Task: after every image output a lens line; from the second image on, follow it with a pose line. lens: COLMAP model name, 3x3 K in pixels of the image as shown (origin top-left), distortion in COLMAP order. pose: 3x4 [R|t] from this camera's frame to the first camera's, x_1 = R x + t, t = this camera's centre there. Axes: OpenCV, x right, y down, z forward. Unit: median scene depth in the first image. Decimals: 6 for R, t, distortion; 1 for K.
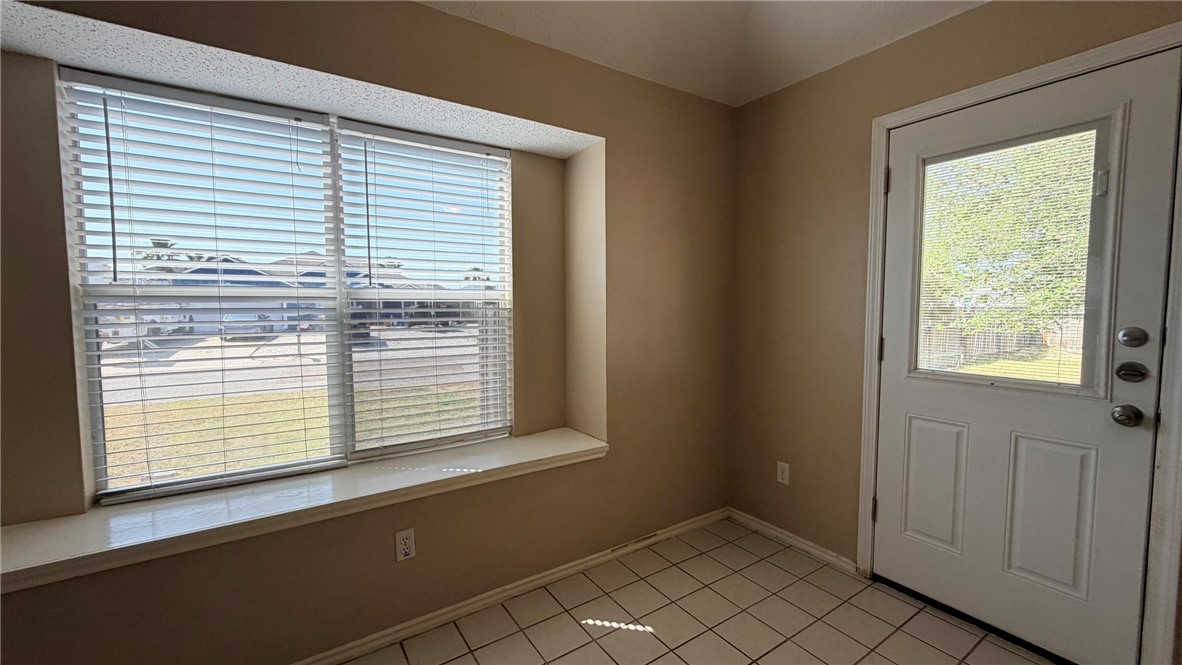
lens RADIAL K [[471.2, 0, 589.9], [0, 471.2, 334.0], [0, 0, 1]] dist [0.000448, -0.000316]
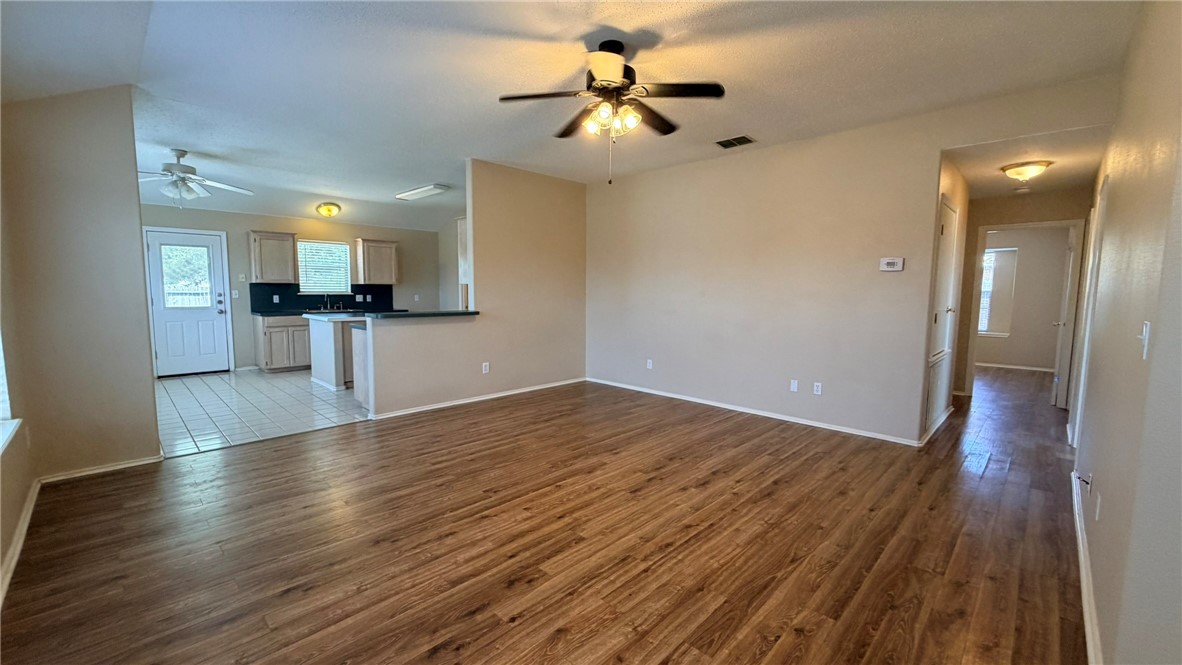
lens RADIAL K [[471.2, 0, 587.5], [0, 471.2, 332.6], [0, 0, 1]] dist [0.000448, -0.000316]
pose [[-0.204711, -0.089744, 0.974700, -3.162788], [0.054915, 0.993167, 0.102978, 0.074929], [-0.977281, 0.074606, -0.198384, -1.221140]]
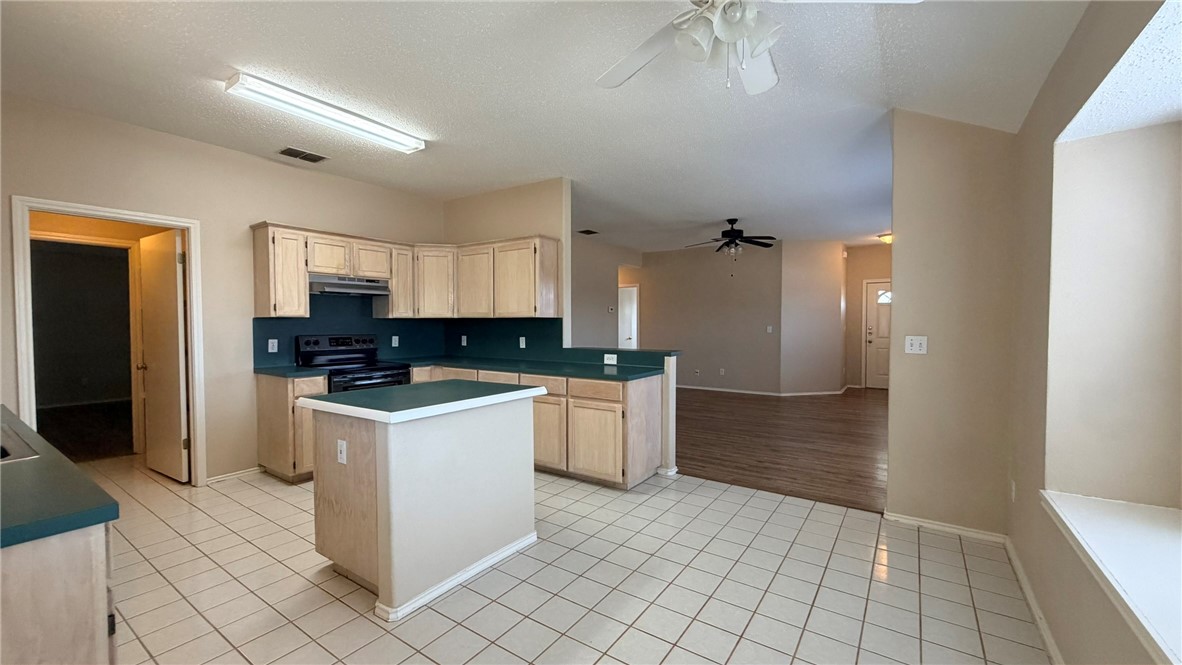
lens RADIAL K [[471.2, 0, 589.3], [0, 471.2, 333.5], [0, 0, 1]] dist [0.000448, -0.000316]
pose [[-0.928864, 0.013785, -0.370165, 0.395938], [-0.019222, 0.996167, 0.085330, -0.084623], [0.369923, 0.086375, -0.925039, 1.099730]]
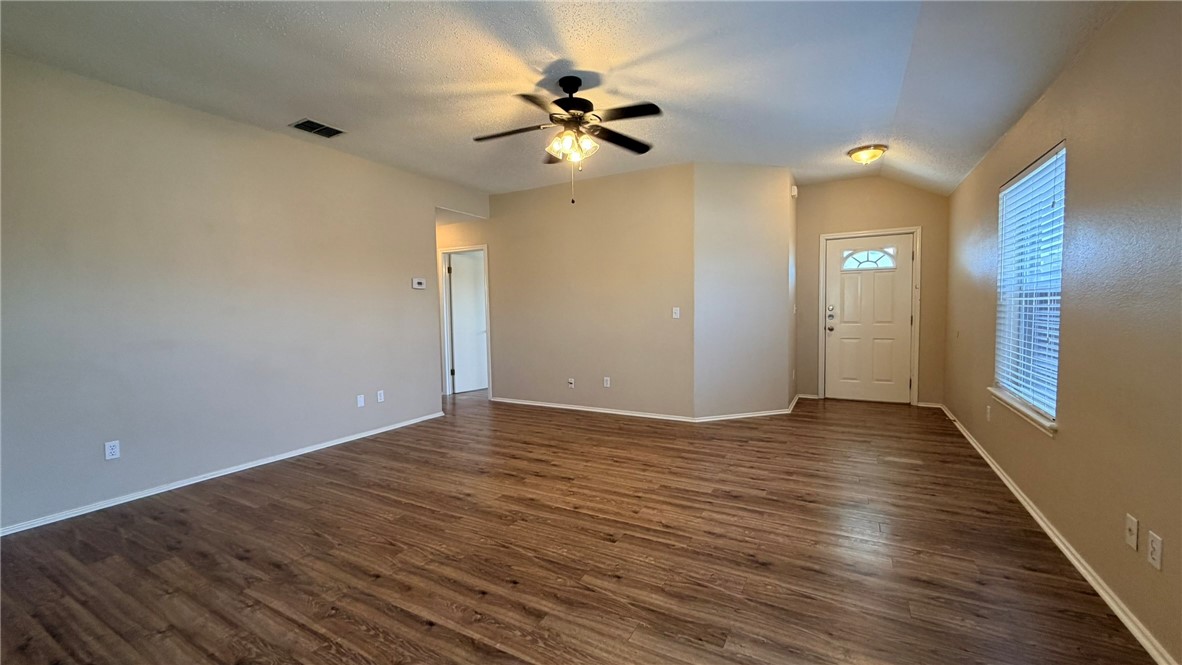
lens RADIAL K [[471.2, 0, 588.3], [0, 471.2, 333.7], [0, 0, 1]] dist [0.000448, -0.000316]
pose [[-0.888983, 0.043745, -0.455845, -1.057720], [-0.009461, 0.993460, 0.113788, 0.033560], [0.457842, 0.105469, -0.882756, -0.149386]]
